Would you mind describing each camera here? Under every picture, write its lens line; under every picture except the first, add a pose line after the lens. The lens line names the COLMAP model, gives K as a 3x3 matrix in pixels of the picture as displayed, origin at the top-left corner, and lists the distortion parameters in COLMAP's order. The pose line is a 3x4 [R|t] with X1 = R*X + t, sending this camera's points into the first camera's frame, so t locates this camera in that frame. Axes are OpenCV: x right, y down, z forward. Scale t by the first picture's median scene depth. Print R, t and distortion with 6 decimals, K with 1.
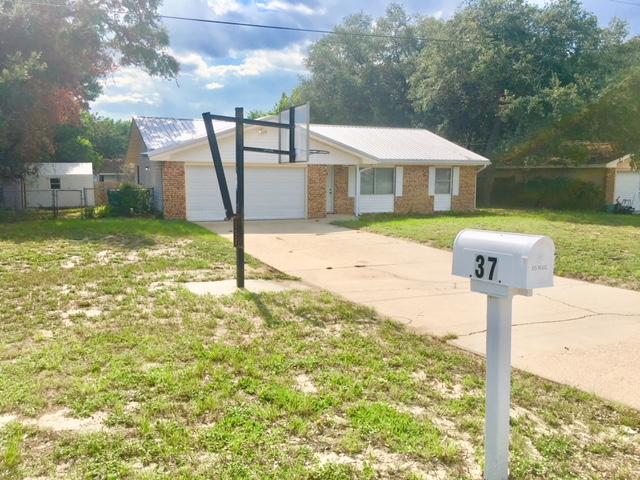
lens RADIAL K [[544.5, 0, 311.7], [0, 544.5, 240.9], [0, 0, 1]] dist [0.077396, -0.126659]
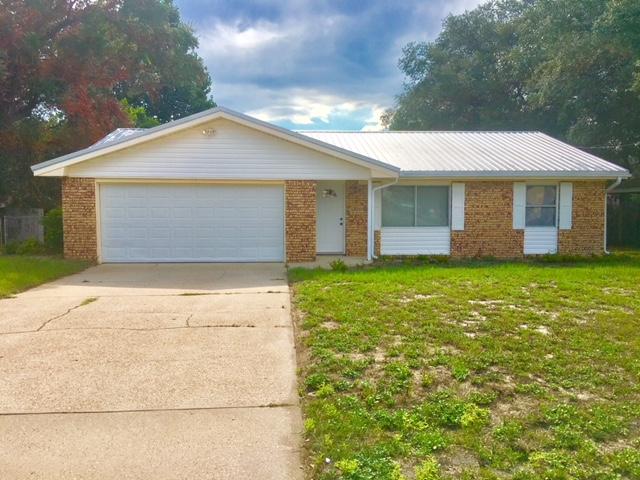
lens RADIAL K [[544.5, 0, 311.7], [0, 544.5, 240.9], [0, 0, 1]] dist [0.077396, -0.126659]
pose [[0.938423, 0.013661, -0.345217, 0.215942], [-0.036649, 0.997516, -0.060151, -0.024476], [0.343538, 0.069098, 0.936593, 0.343871]]
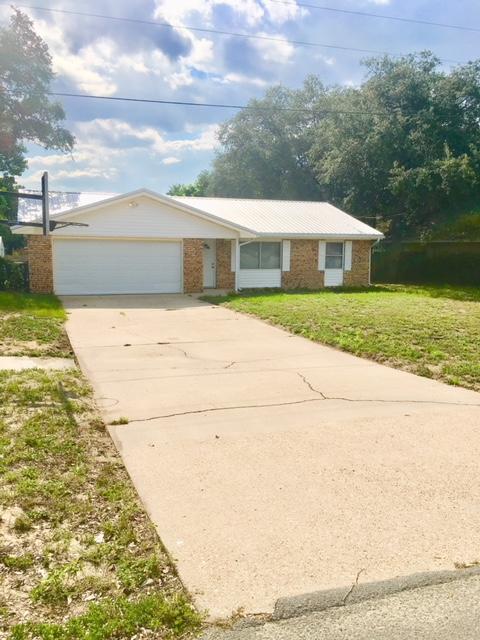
lens RADIAL K [[544.5, 0, 238.6], [0, 544.5, 316.3], [0, 0, 1]] dist [0.077396, -0.126659]
pose [[0.998253, 0.009658, -0.058289, 0.130327], [-0.009521, 0.999951, 0.002618, -0.002455], [0.058311, -0.002058, 0.998296, 0.019722]]
